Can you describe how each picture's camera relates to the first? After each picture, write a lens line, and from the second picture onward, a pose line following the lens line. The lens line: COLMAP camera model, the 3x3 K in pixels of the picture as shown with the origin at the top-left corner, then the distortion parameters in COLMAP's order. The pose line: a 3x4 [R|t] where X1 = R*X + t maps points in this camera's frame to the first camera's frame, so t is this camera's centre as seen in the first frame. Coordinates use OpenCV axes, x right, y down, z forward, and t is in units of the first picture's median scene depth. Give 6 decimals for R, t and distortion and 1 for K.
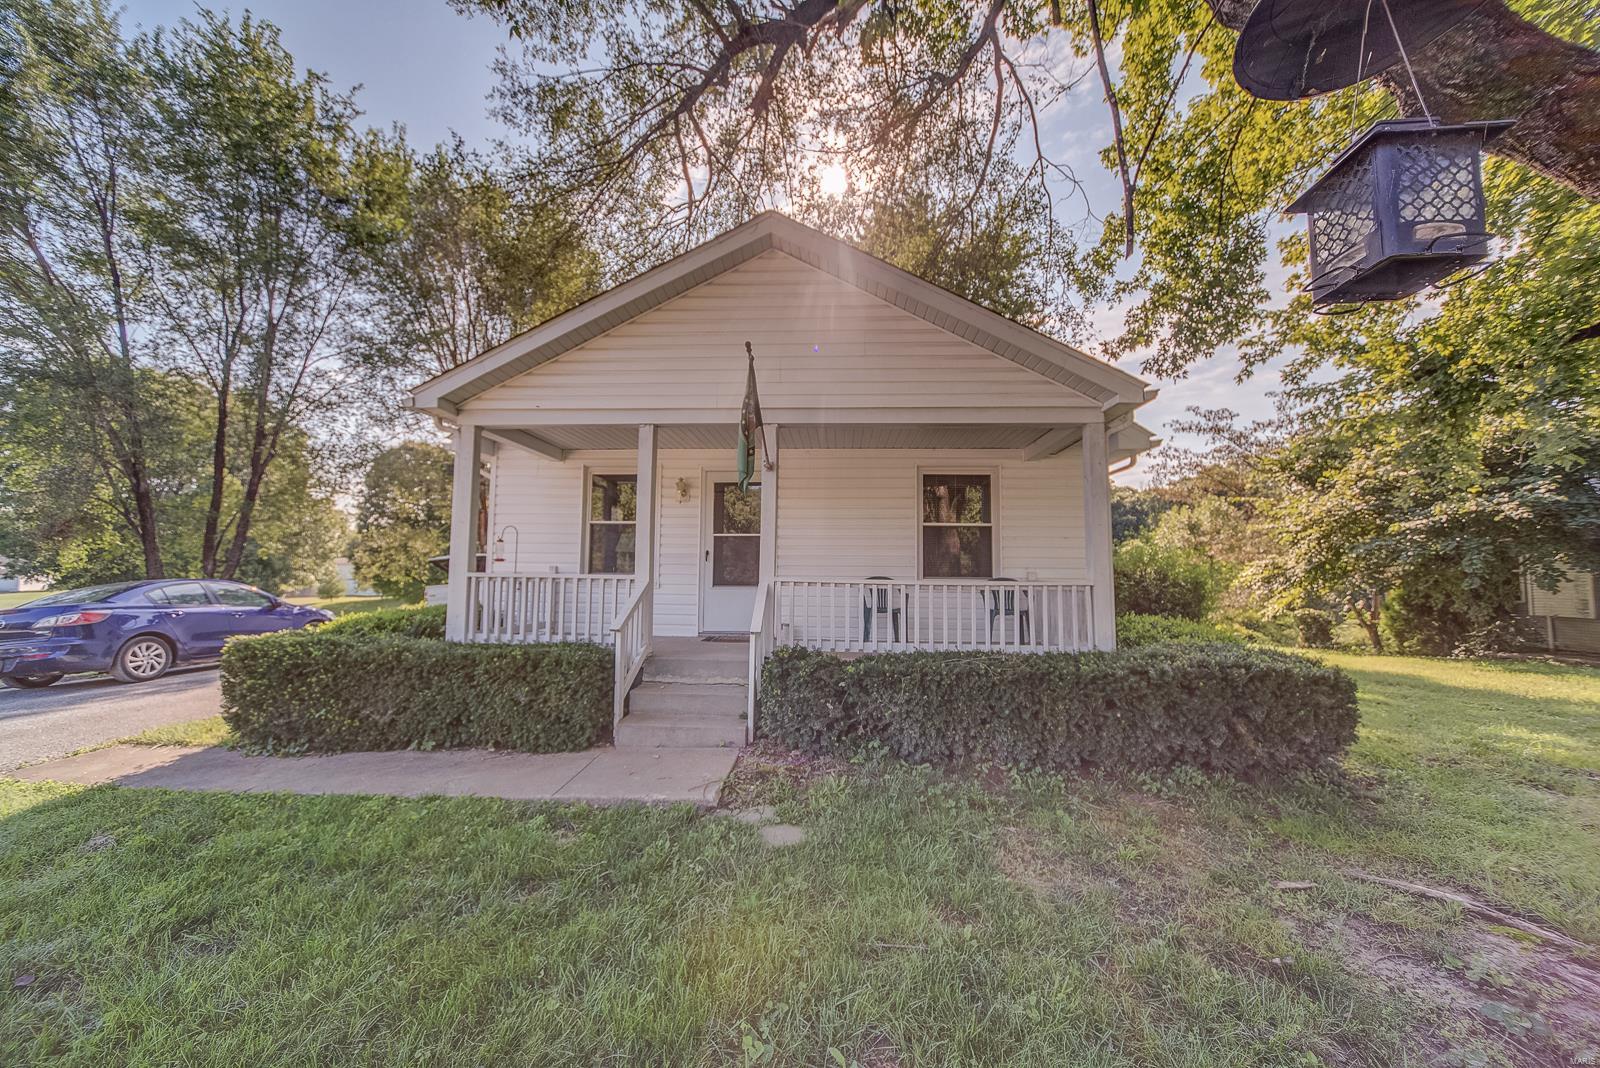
lens RADIAL K [[561.1, 0, 800.0], [0, 561.1, 534.0], [0, 0, 1]] dist [-0.002721, -0.000029]
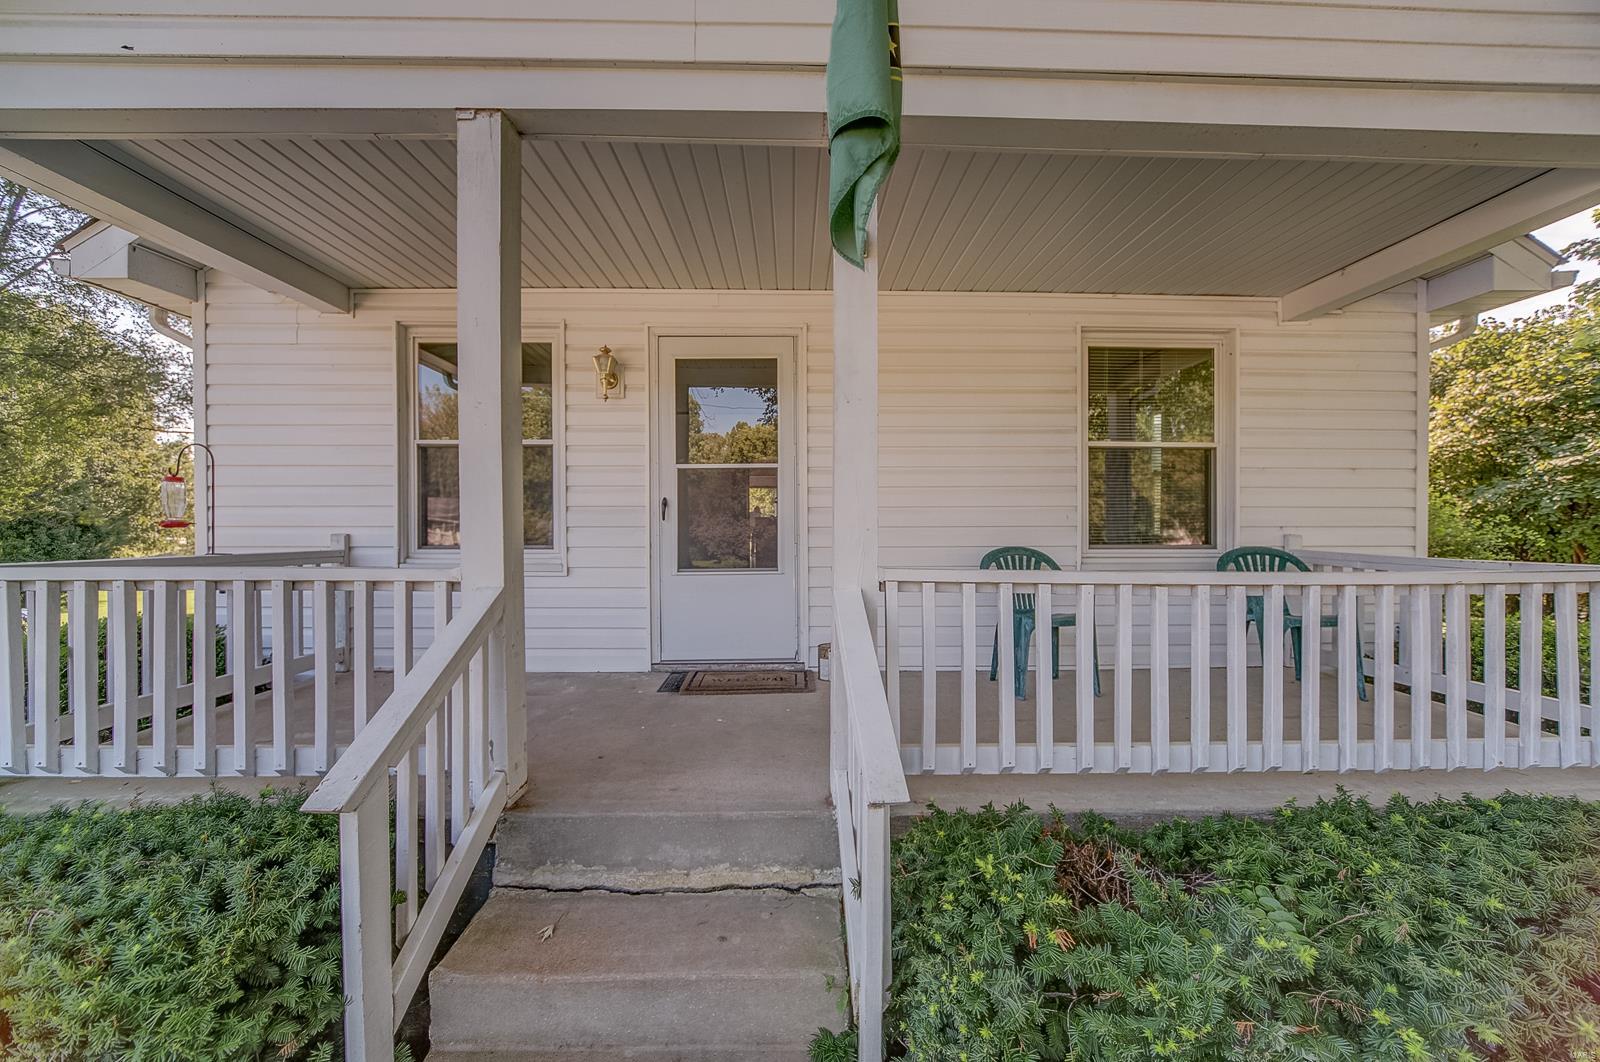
lens RADIAL K [[561.1, 0, 800.0], [0, 561.1, 531.0], [0, 0, 1]] dist [-0.002721, -0.000029]
pose [[0.995229, -0.013163, 0.096674, -0.097922], [0.005483, 0.996837, 0.079286, 0.020481], [-0.097412, -0.078378, 0.992153, 0.511610]]
